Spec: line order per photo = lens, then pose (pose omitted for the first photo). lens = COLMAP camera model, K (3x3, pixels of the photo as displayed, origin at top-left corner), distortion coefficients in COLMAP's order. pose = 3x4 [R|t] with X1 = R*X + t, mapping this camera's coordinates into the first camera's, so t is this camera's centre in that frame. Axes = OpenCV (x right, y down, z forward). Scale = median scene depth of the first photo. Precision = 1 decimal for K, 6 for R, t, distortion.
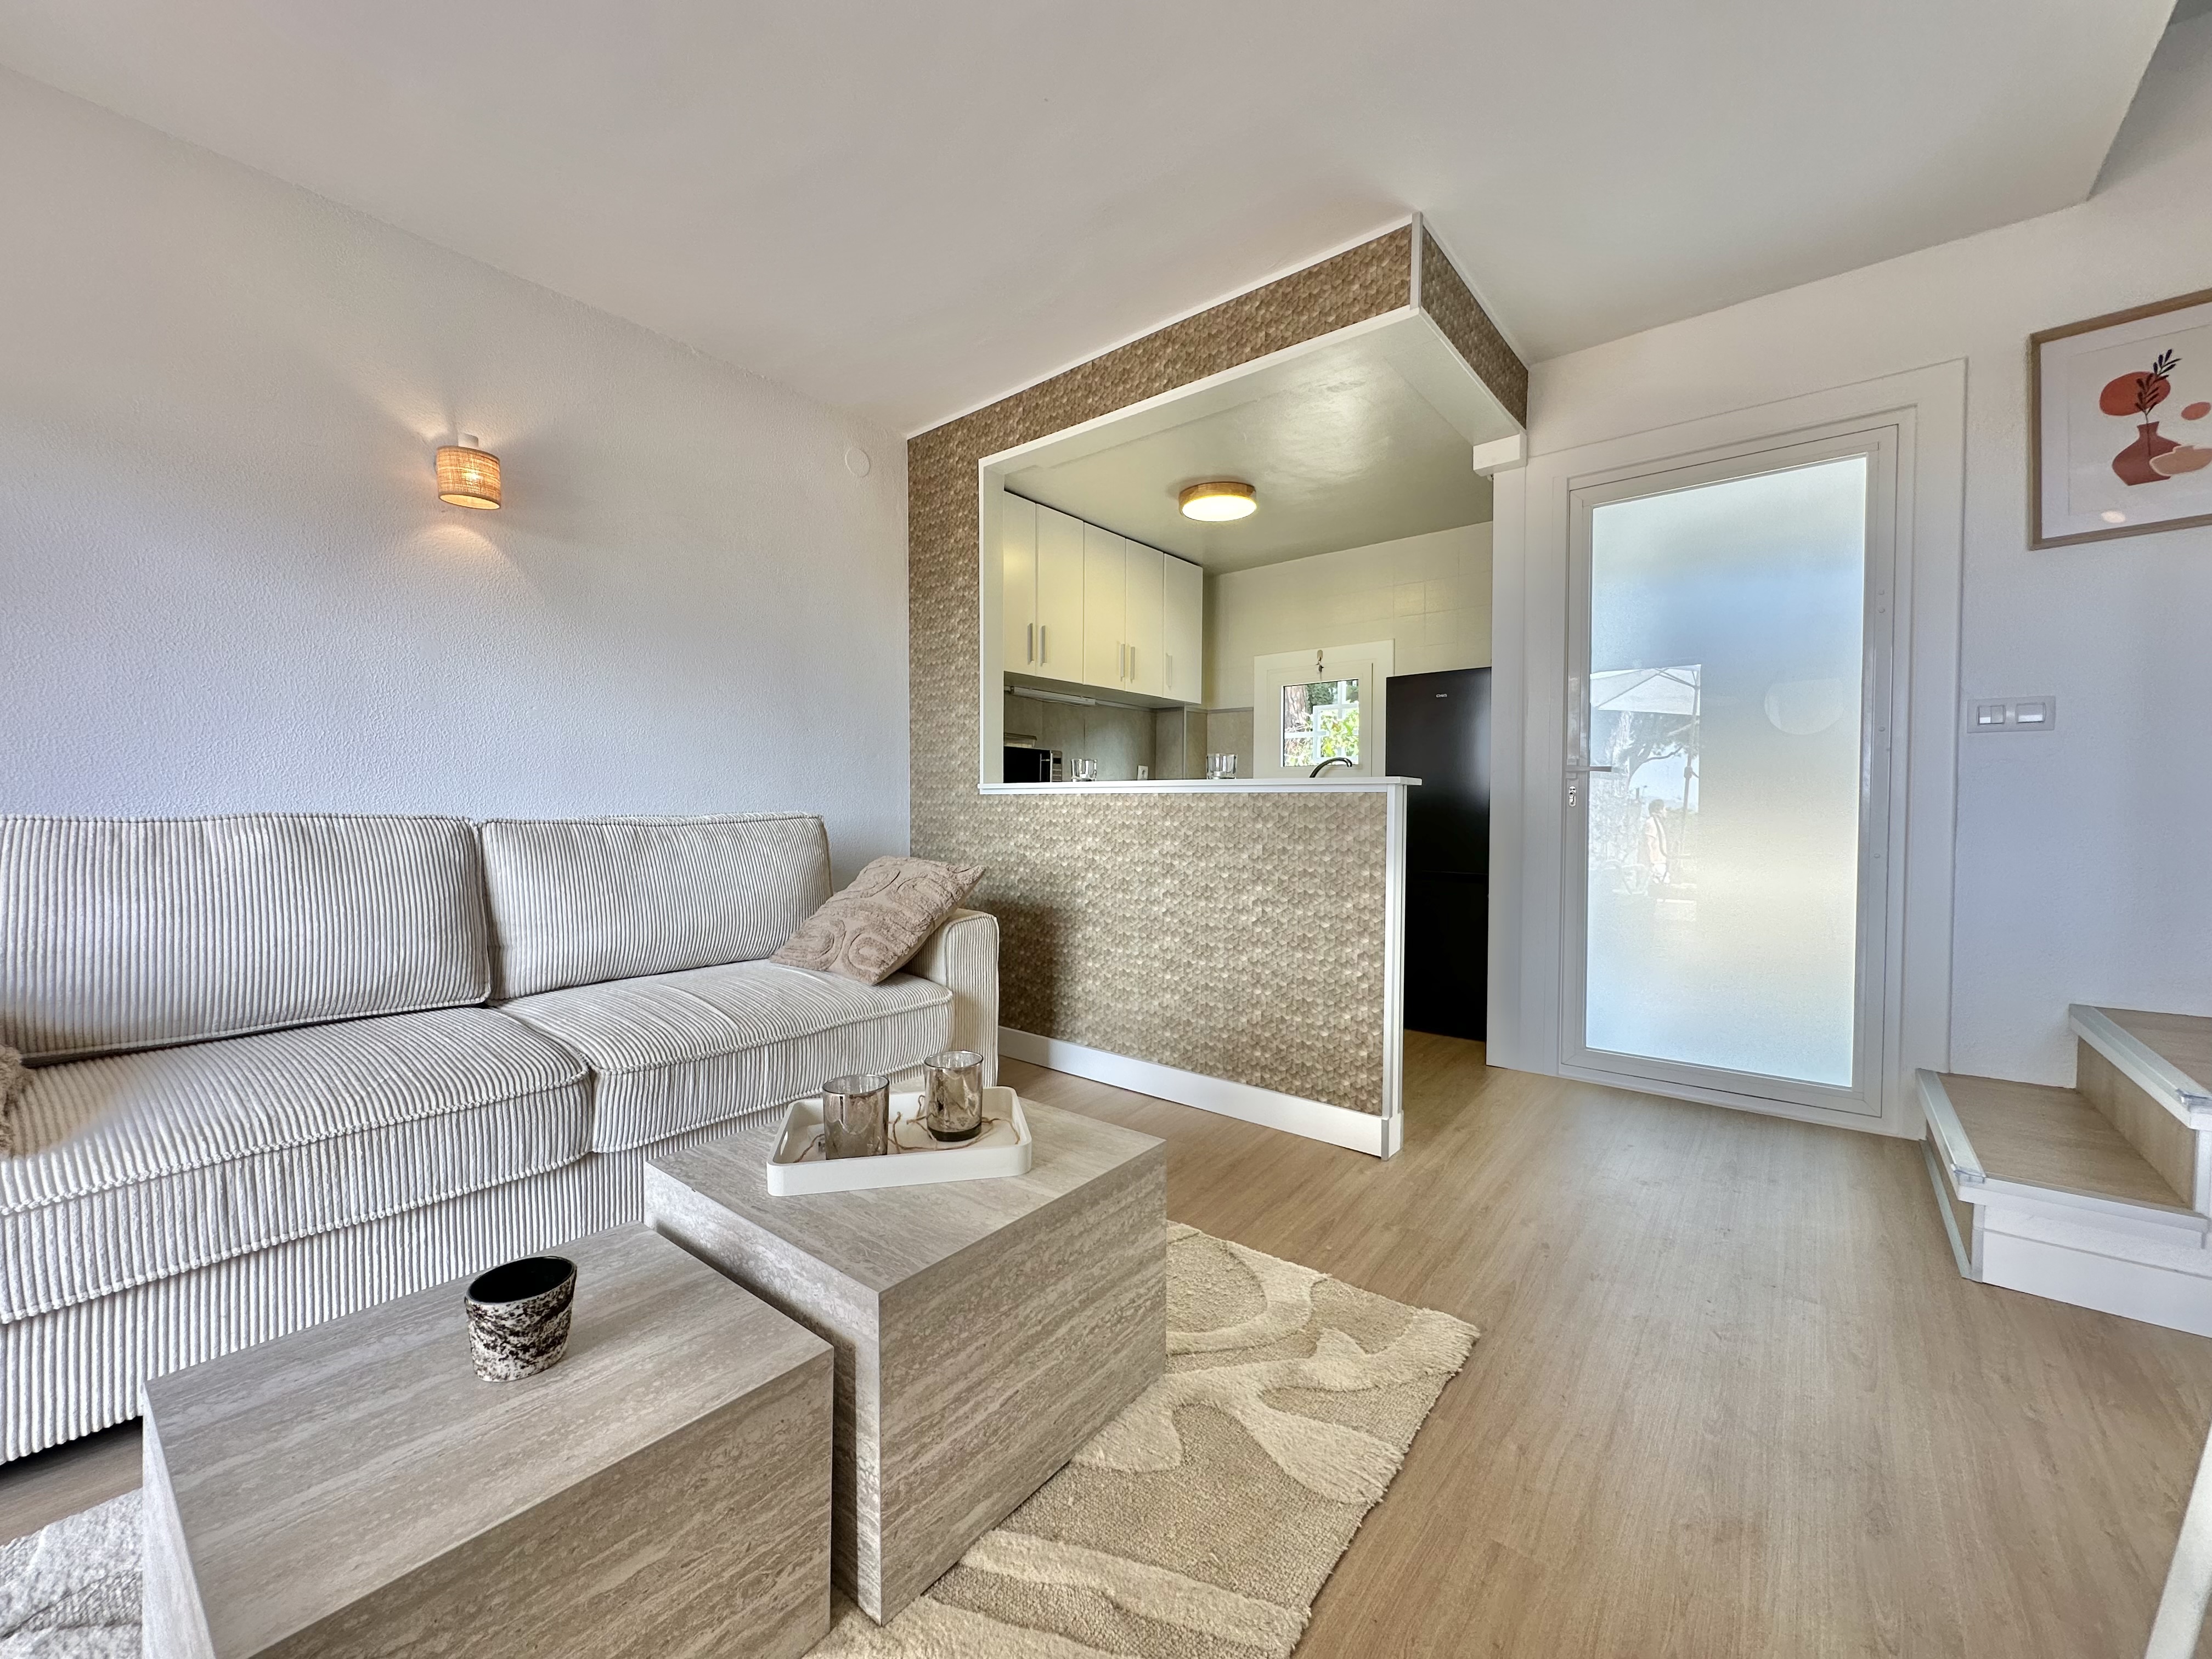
lens RADIAL K [[881.3, 0, 1104.4], [0, 881.3, 823.4], [0, 0, 1]] dist [-0.004612, 0.000619]
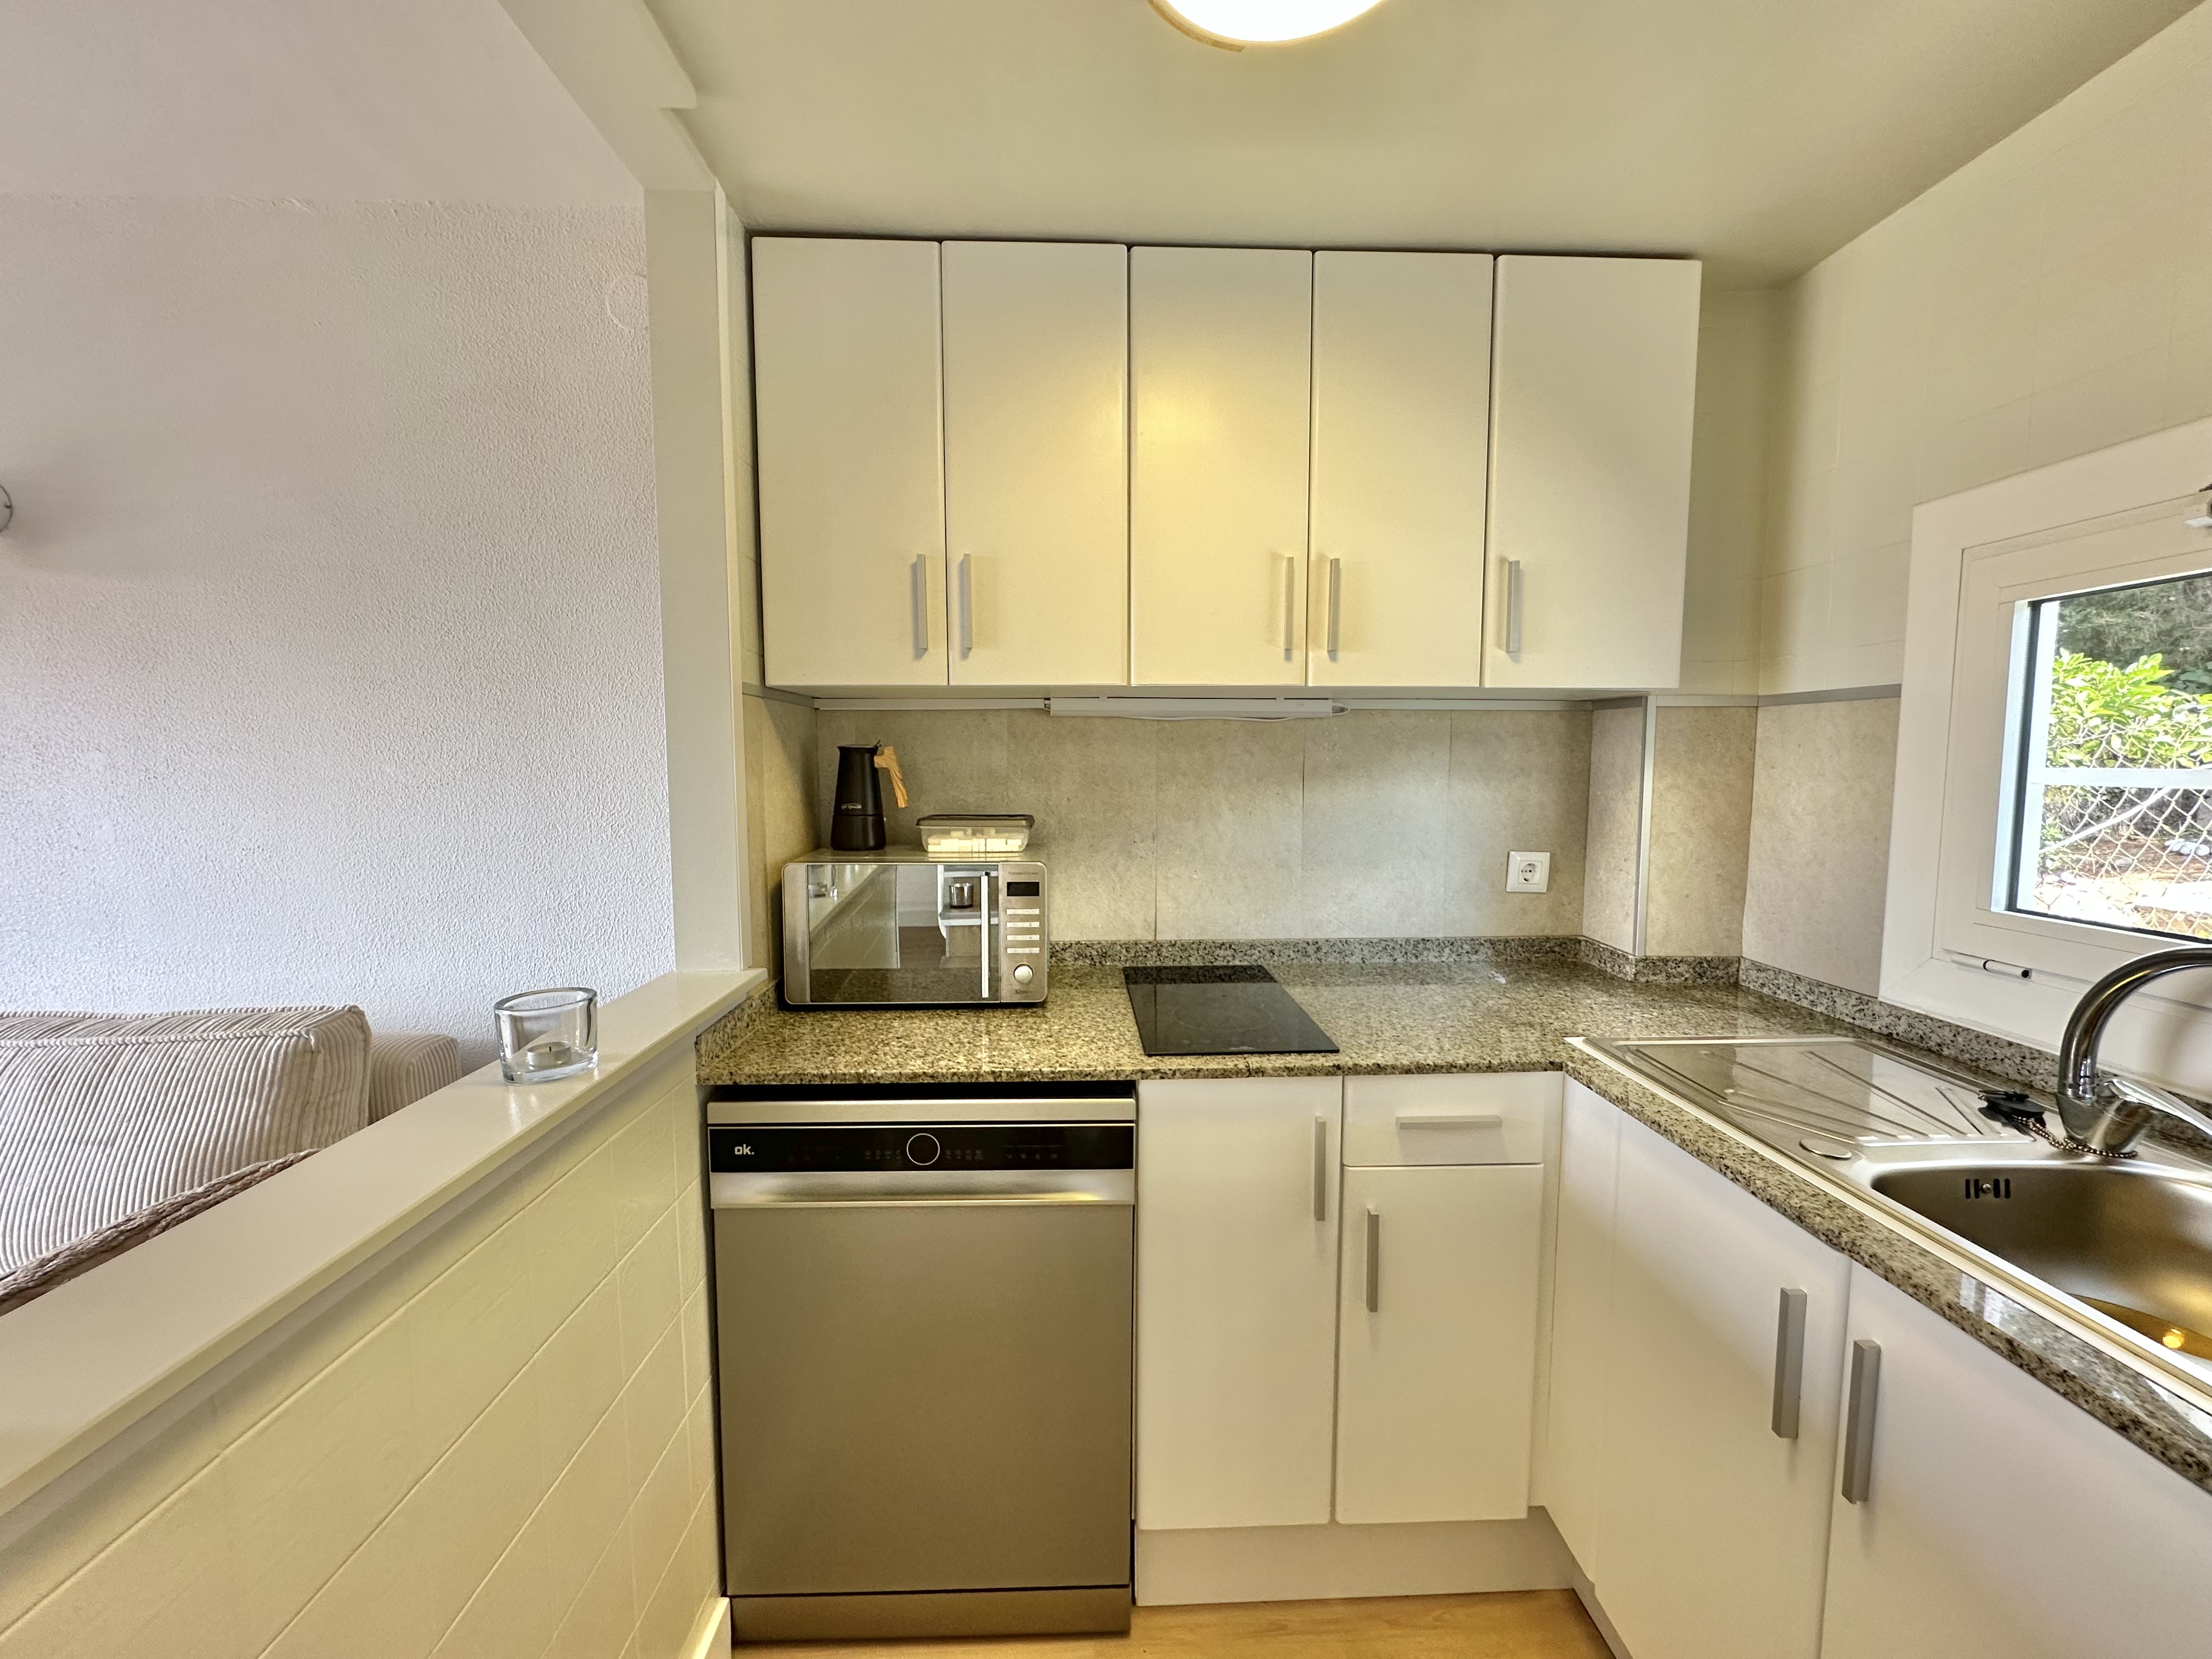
lens RADIAL K [[881.3, 0, 1105.3], [0, 881.3, 826.8], [0, 0, 1]] dist [-0.004612, 0.000619]
pose [[0.667926, 0.053778, -0.742282, 0.226258], [-0.009635, 0.997927, 0.063629, -0.107339], [0.744166, -0.035347, 0.667059, 0.647209]]
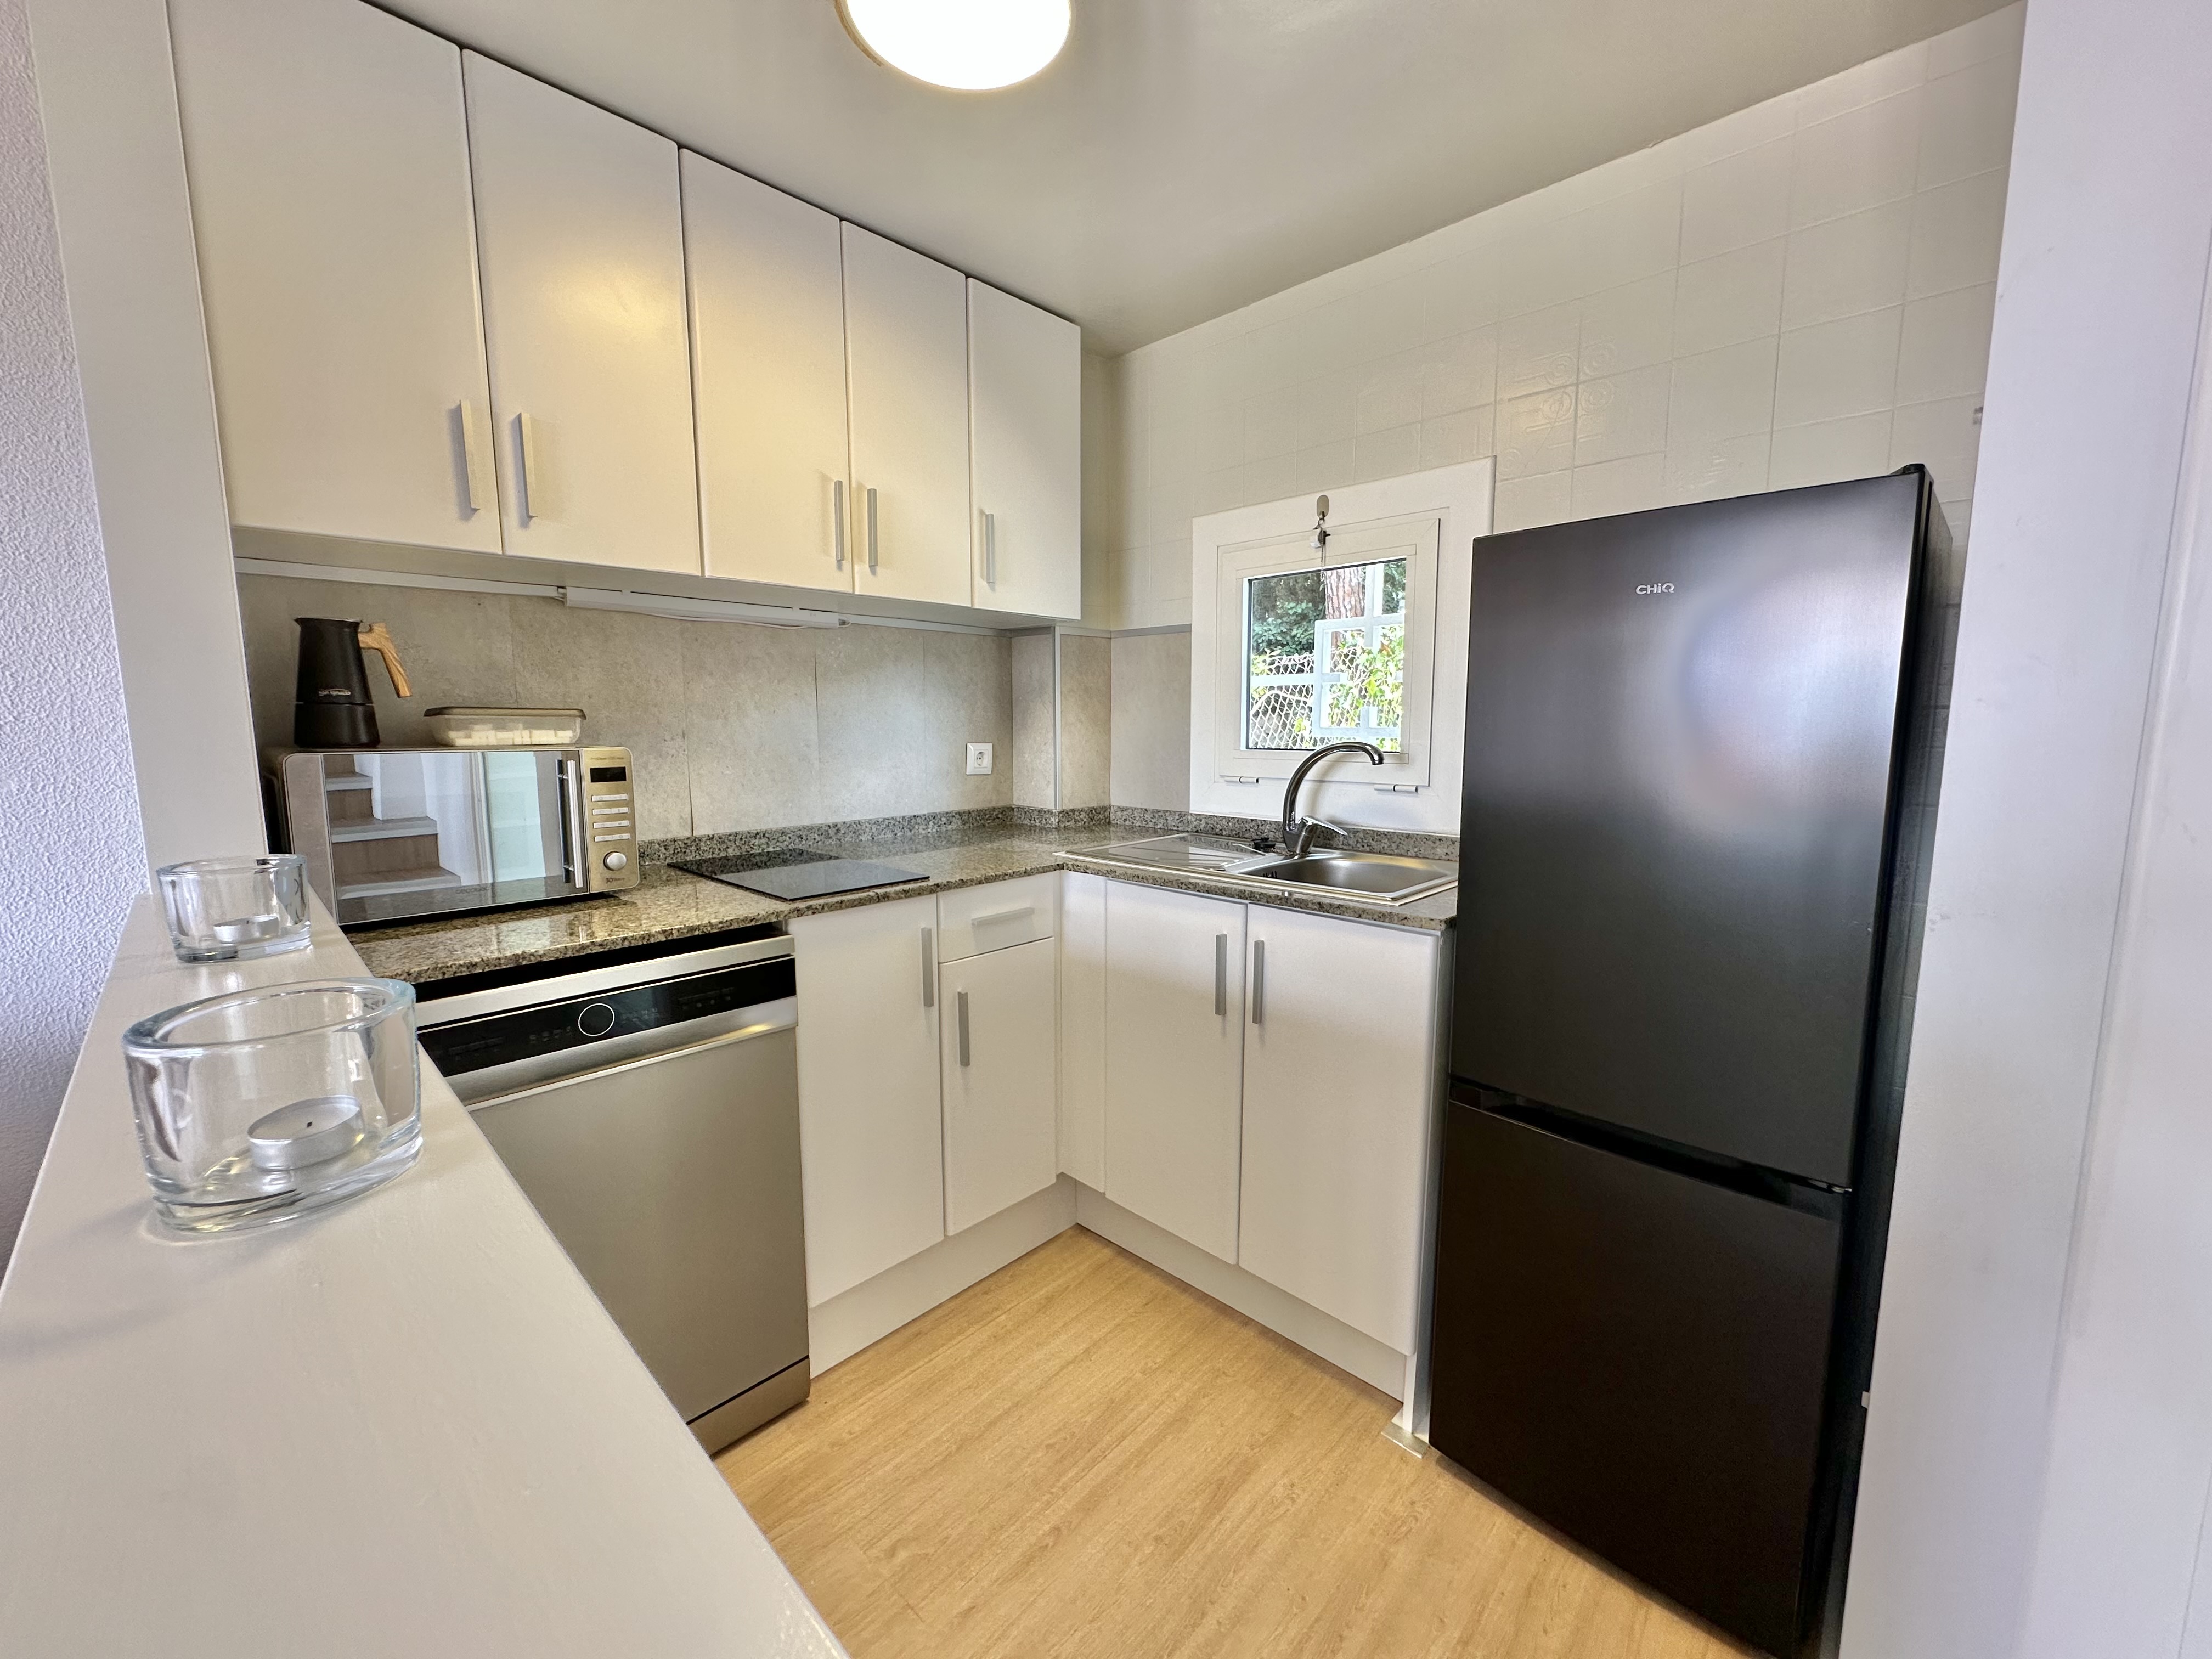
lens RADIAL K [[881.3, 0, 1108.5], [0, 881.3, 825.6], [0, 0, 1]] dist [-0.004612, 0.000619]
pose [[0.998037, 0.000239, -0.062629, 0.164881], [0.006287, 0.994560, 0.103979, -0.075812], [0.062313, -0.104168, 0.992606, 0.527426]]
